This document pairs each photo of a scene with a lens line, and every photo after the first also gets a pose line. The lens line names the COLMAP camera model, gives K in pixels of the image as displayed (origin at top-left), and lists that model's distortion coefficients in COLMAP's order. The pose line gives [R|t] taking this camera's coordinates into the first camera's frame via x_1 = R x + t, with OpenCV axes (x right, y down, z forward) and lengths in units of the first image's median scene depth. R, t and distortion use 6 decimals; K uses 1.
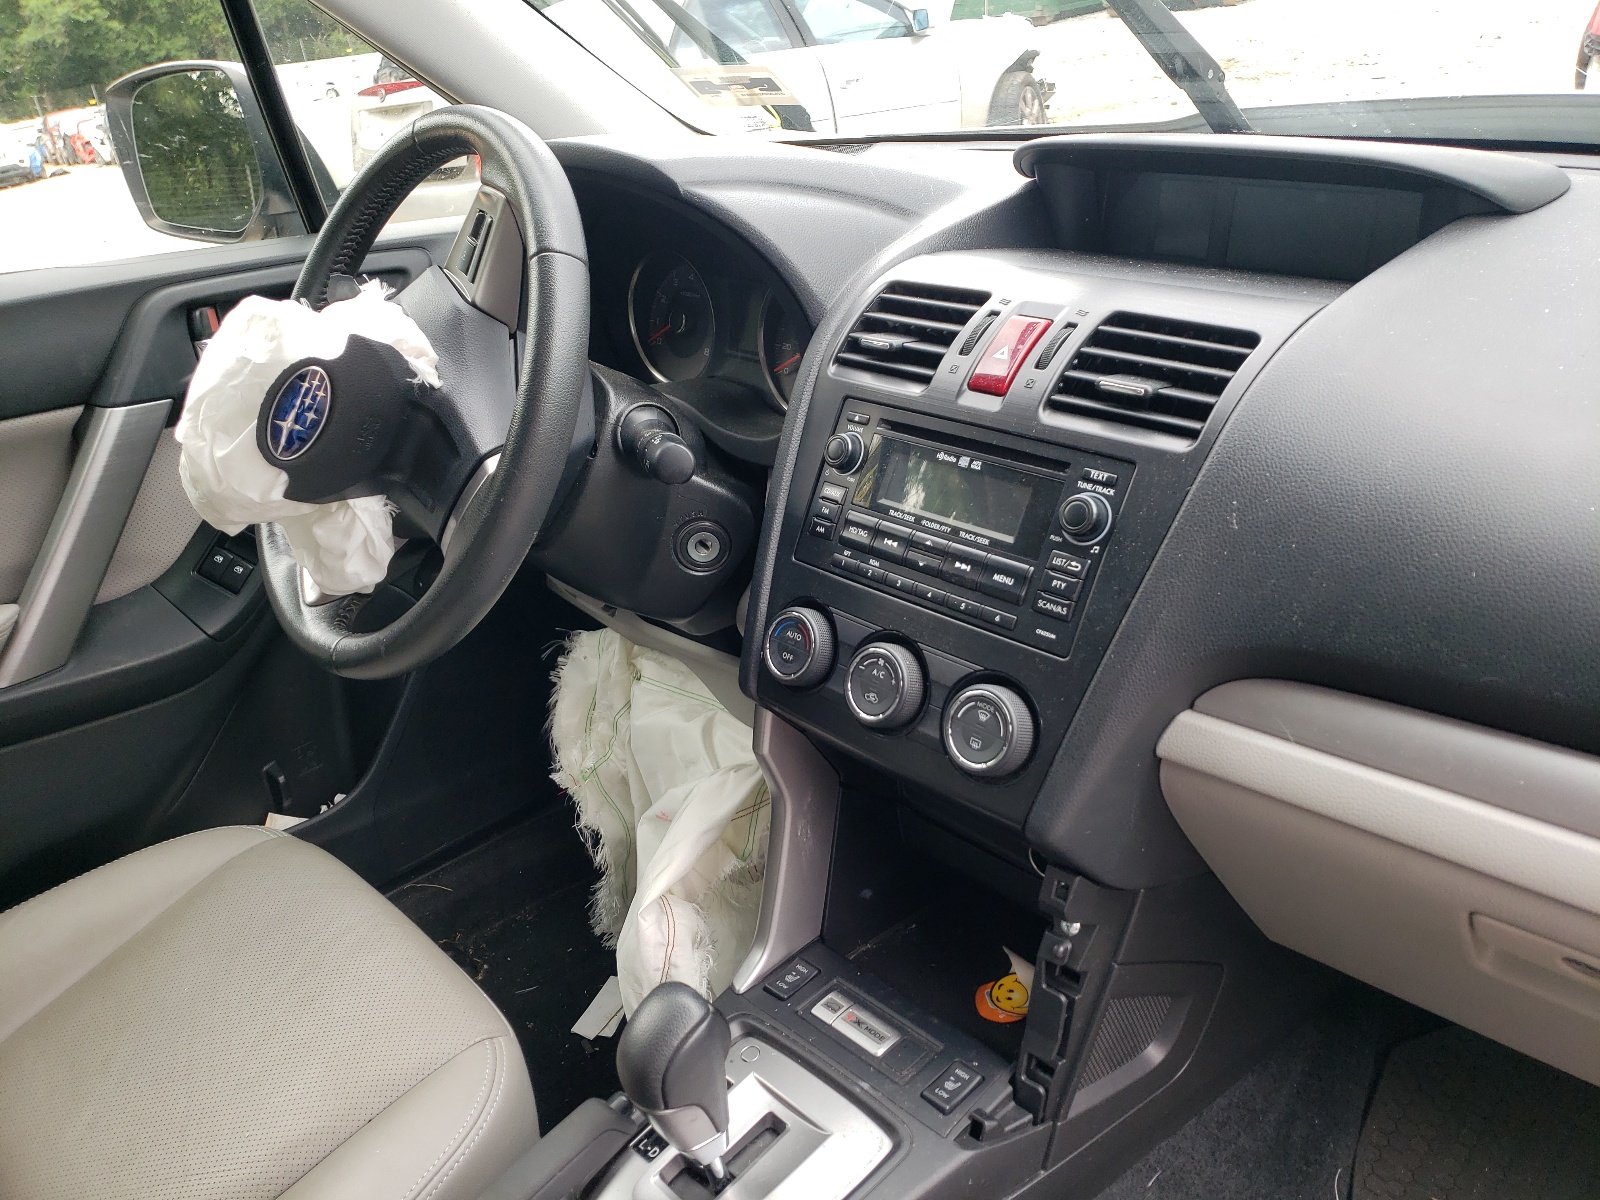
lens RADIAL K [[1246.3, 0, 803.5], [0, 1246.3, 602.3], [0, 0, 1]] dist [0.014962, 0.011216]
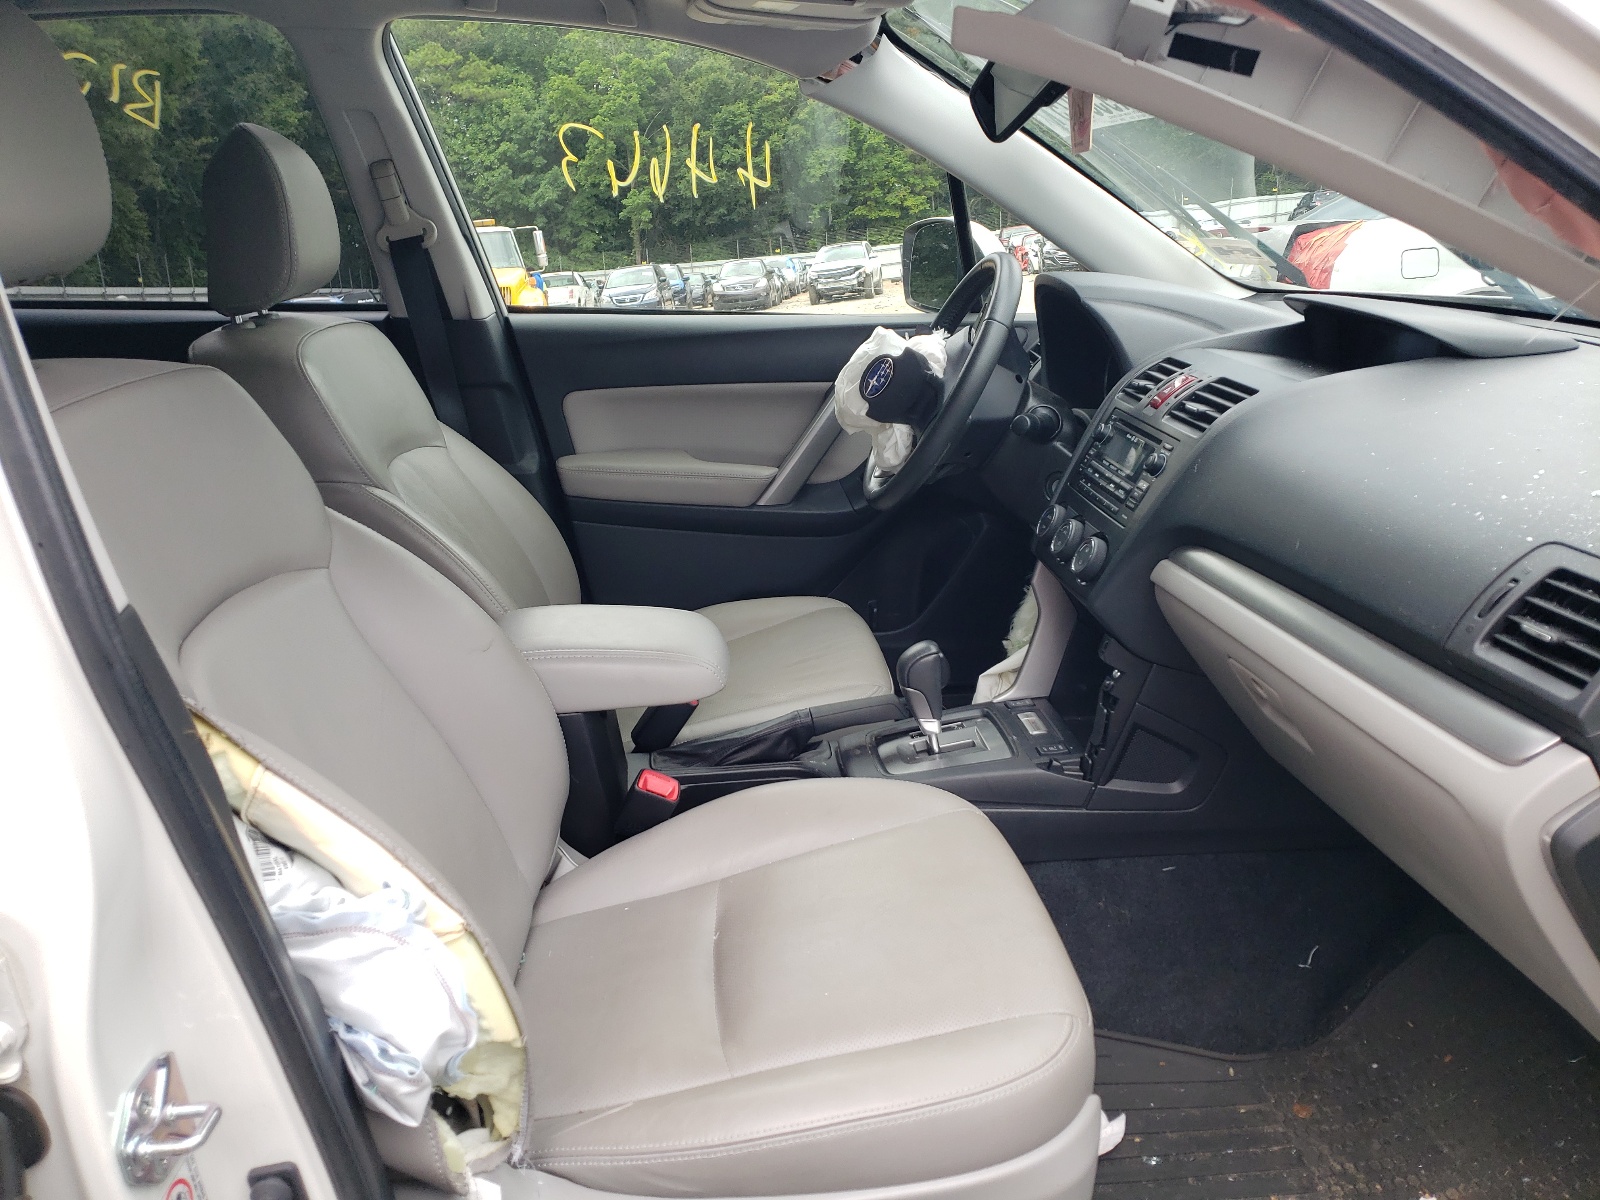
lens RADIAL K [[1246.3, 0, 795.9], [0, 1246.3, 600.9], [0, 0, 1]] dist [0.014962, 0.011216]
pose [[0.782290, 0.234395, -0.577132, 0.876385], [-0.286800, 0.957991, 0.000326, 0.277329], [0.552963, 0.165266, 0.816651, -0.858063]]
